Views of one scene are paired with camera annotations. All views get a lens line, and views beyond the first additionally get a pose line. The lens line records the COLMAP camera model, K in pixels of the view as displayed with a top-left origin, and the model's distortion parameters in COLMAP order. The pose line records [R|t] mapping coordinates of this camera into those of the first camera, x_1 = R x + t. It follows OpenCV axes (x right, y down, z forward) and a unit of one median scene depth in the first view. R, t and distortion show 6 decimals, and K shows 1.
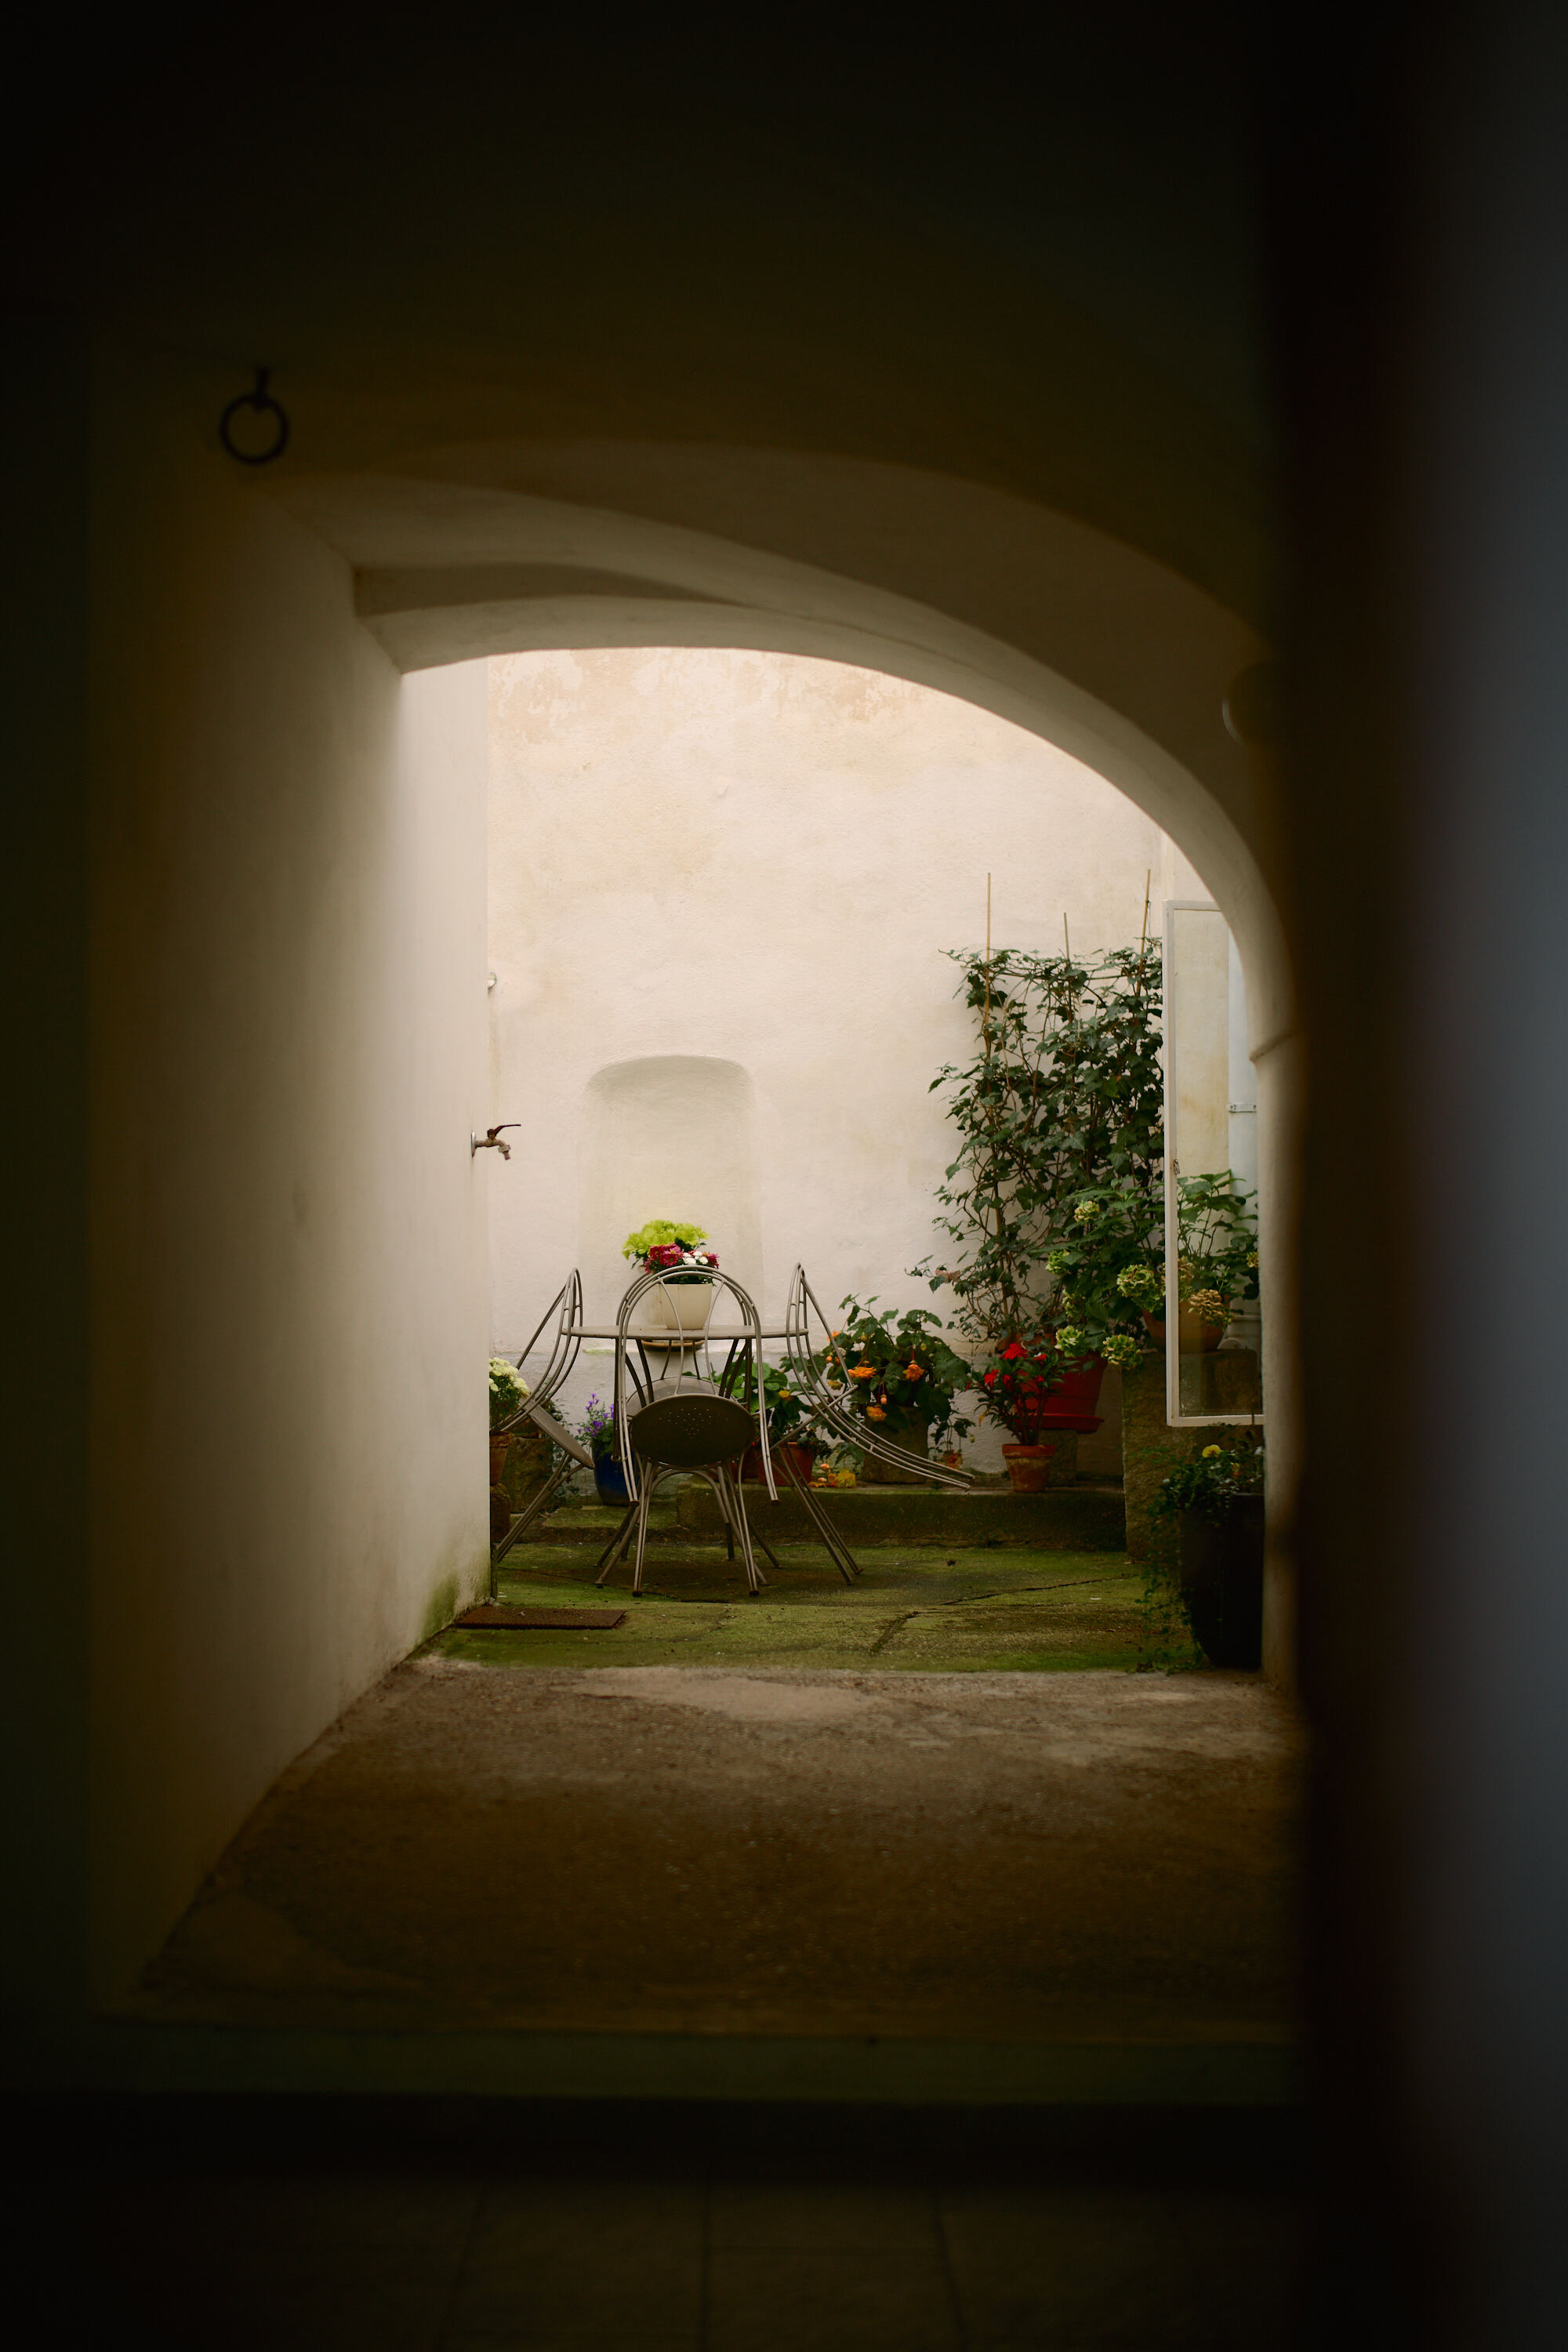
lens RADIAL K [[3831.2, 0, 782.5], [0, 3831.2, 1173.1], [0, 0, 1]] dist [0.048367, 0.000000]
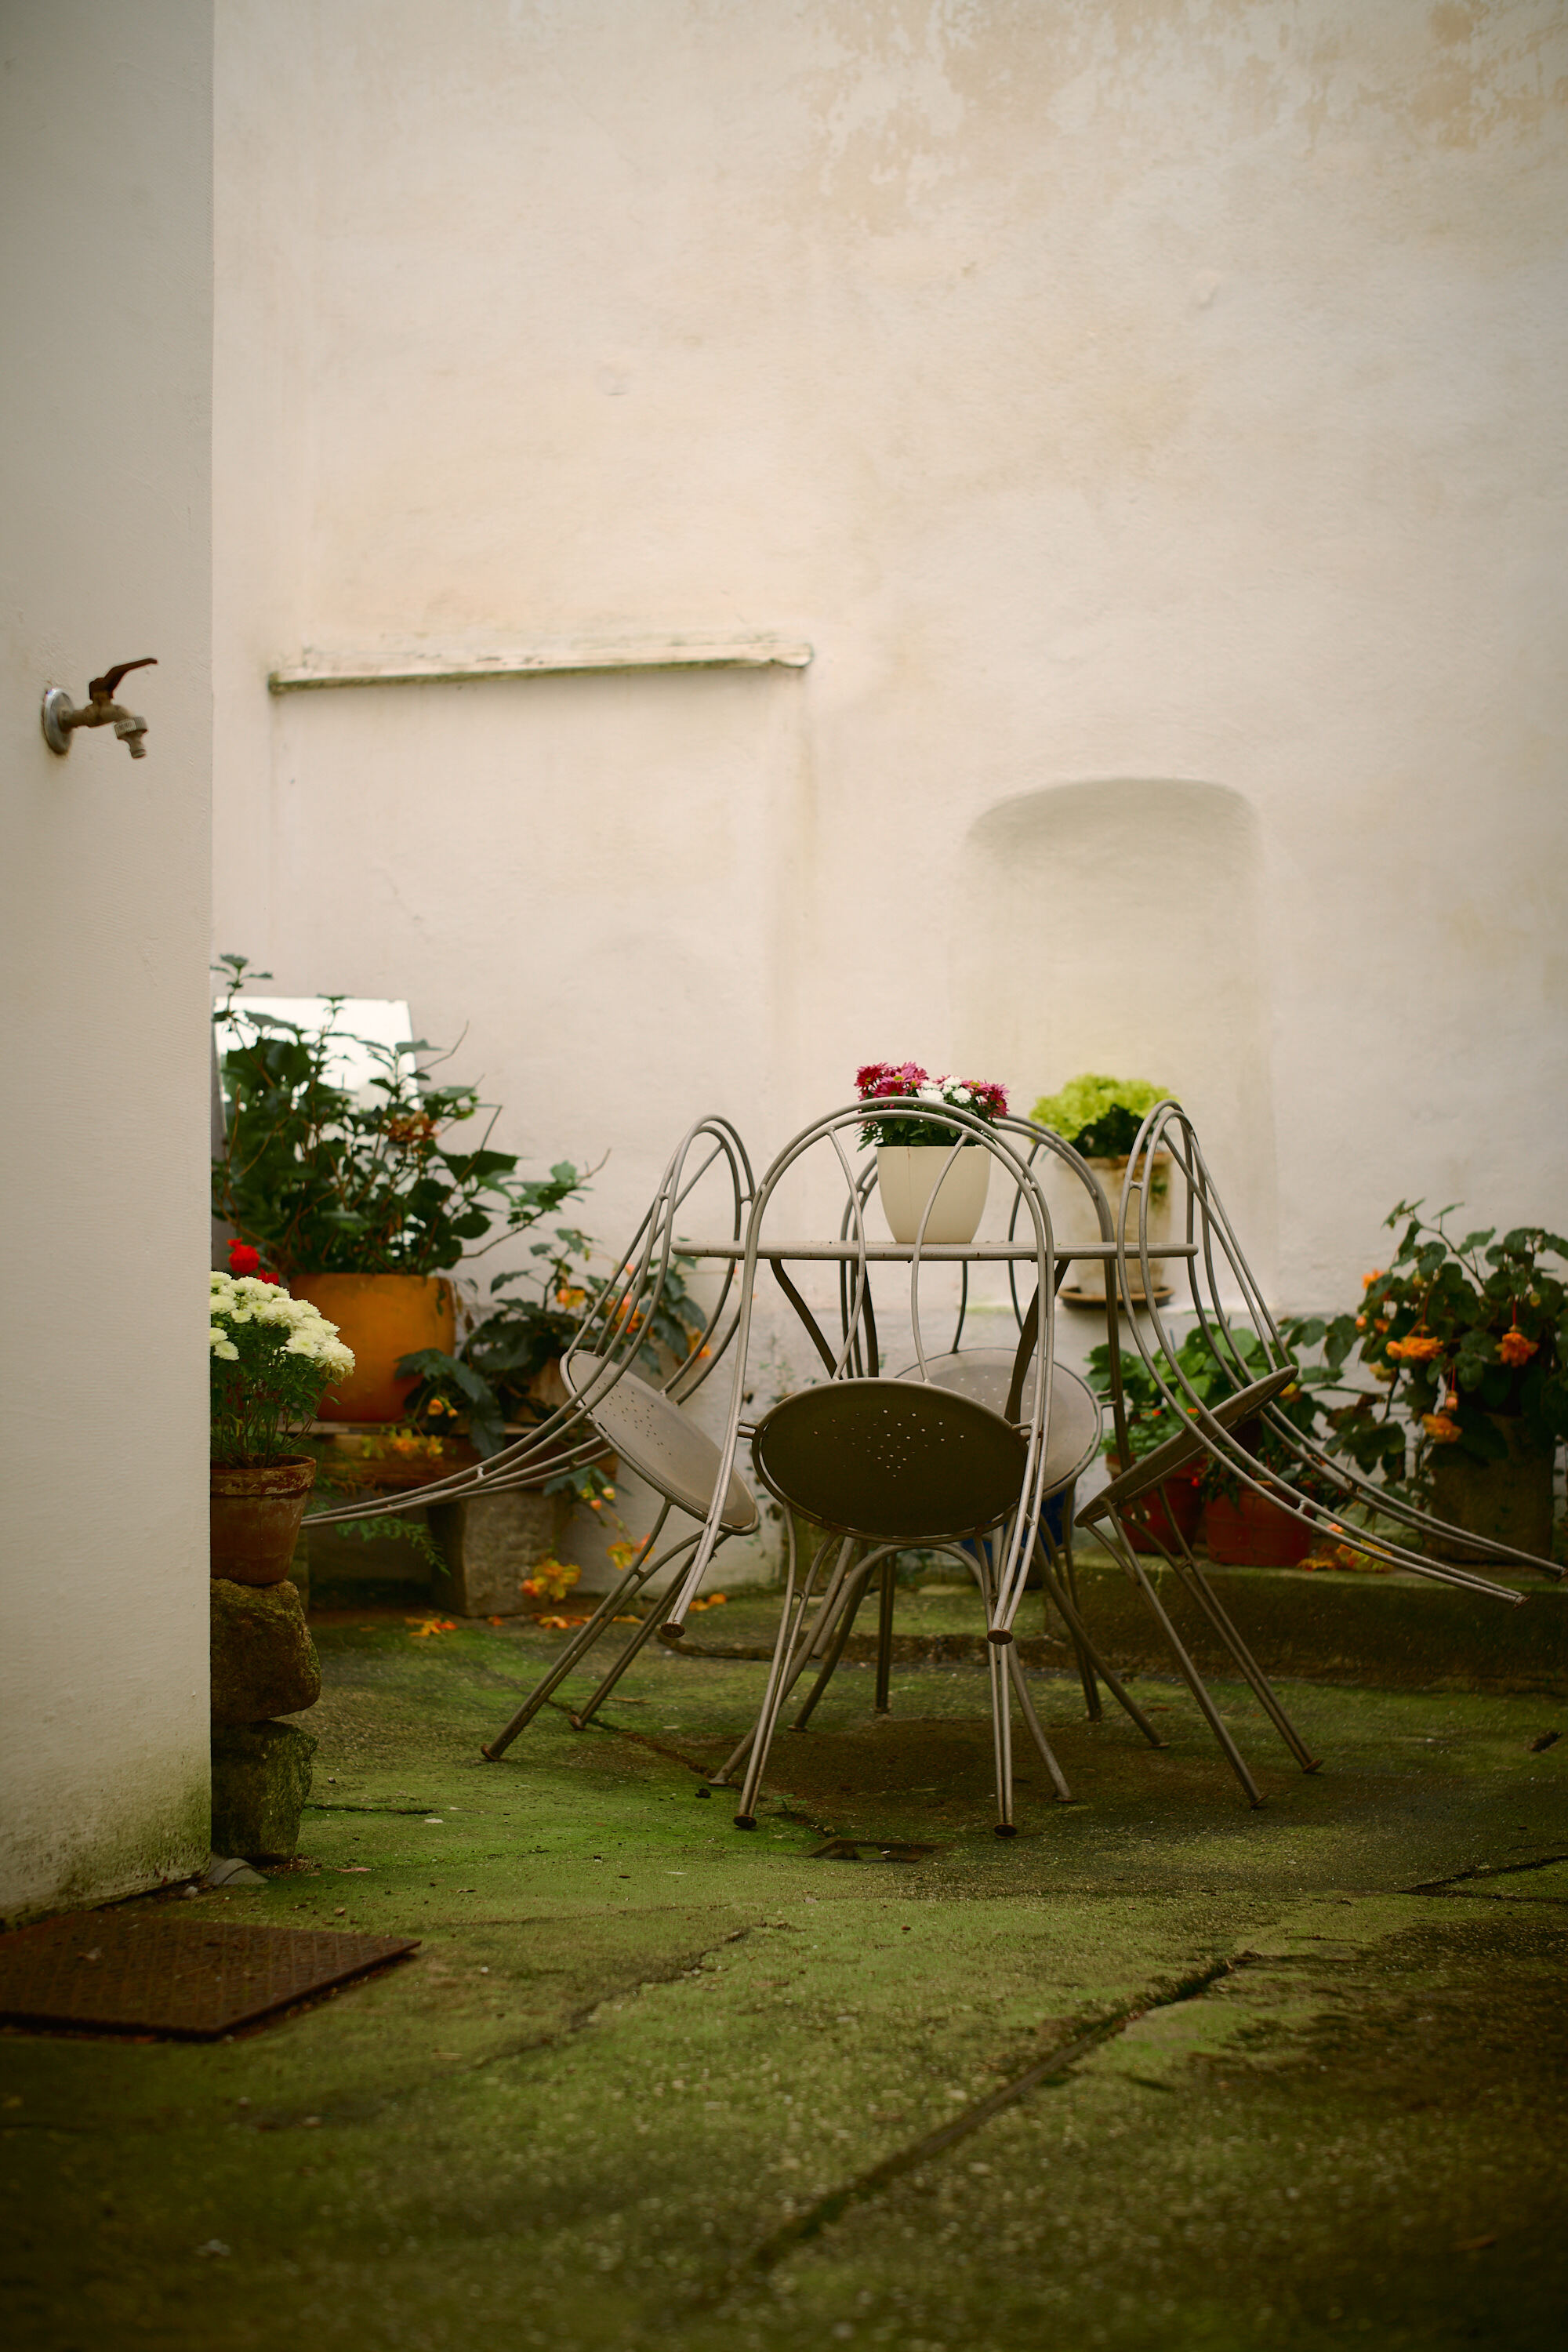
lens RADIAL K [[3831.2, 0, 784.8], [0, 3831.2, 1185.9], [0, 0, 1]] dist [0.048367, 0.000000]
pose [[0.969859, -0.000028, -0.243668, 0.063618], [0.000388, 0.999999, 0.001430, 0.029168], [0.243668, -0.001481, 0.969858, 0.474475]]
